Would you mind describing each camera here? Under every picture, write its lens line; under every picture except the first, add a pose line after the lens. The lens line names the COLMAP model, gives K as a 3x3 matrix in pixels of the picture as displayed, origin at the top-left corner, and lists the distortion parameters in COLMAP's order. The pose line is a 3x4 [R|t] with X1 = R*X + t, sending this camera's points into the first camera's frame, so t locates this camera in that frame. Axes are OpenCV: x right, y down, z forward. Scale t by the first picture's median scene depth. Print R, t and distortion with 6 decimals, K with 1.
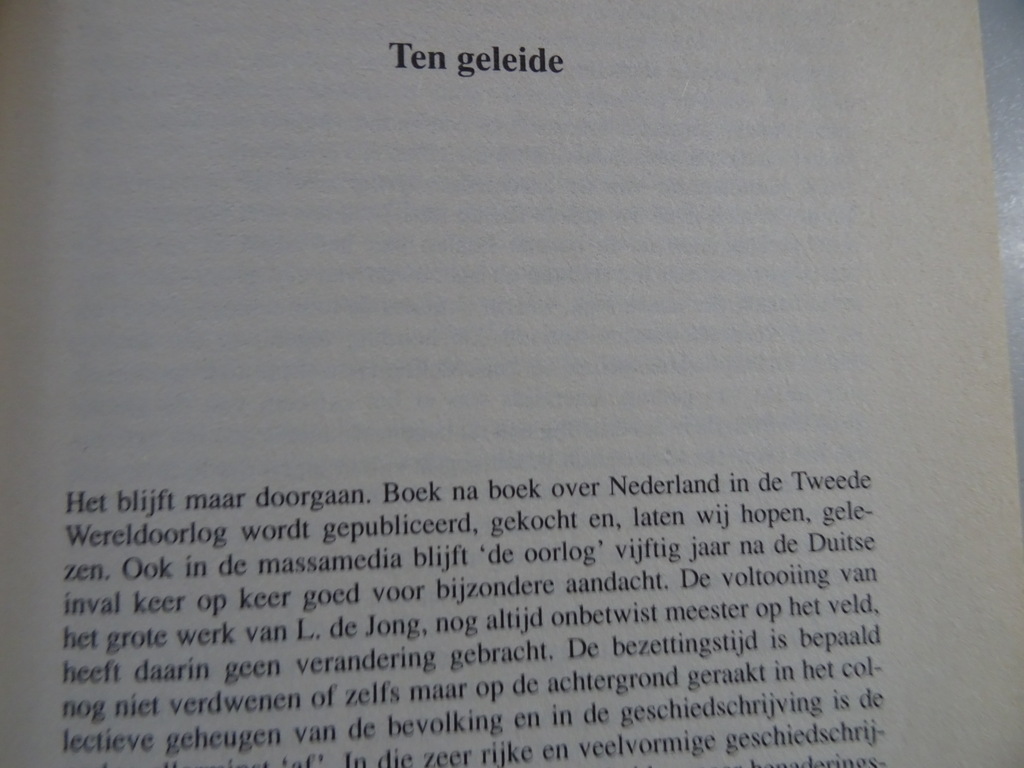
lens RADIAL K [[728.4, 0, 515.6], [0, 728.4, 387.8], [0, 0, 1]] dist [-0.051813, -0.026373]
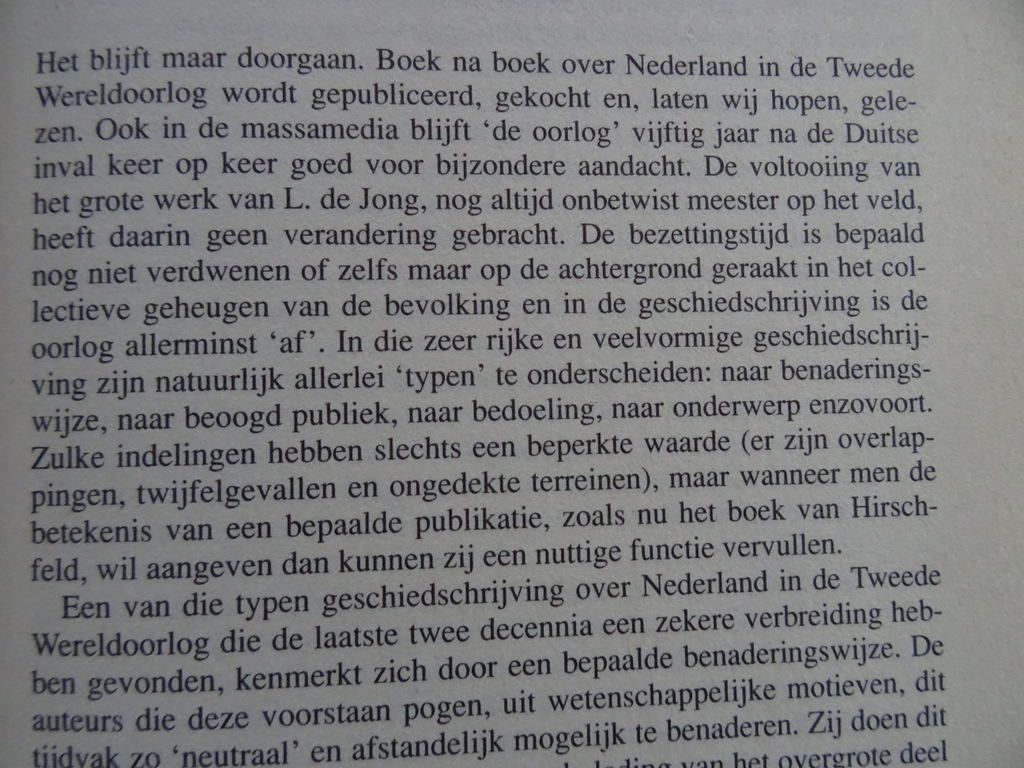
lens RADIAL K [[728.4, 0, 519.1], [0, 728.4, 383.9], [0, 0, 1]] dist [-0.051813, -0.026373]
pose [[0.999704, -0.006879, -0.023330, 0.014591], [0.009416, 0.993838, 0.110446, 0.448827], [0.022426, -0.110633, 0.993608, 0.062351]]
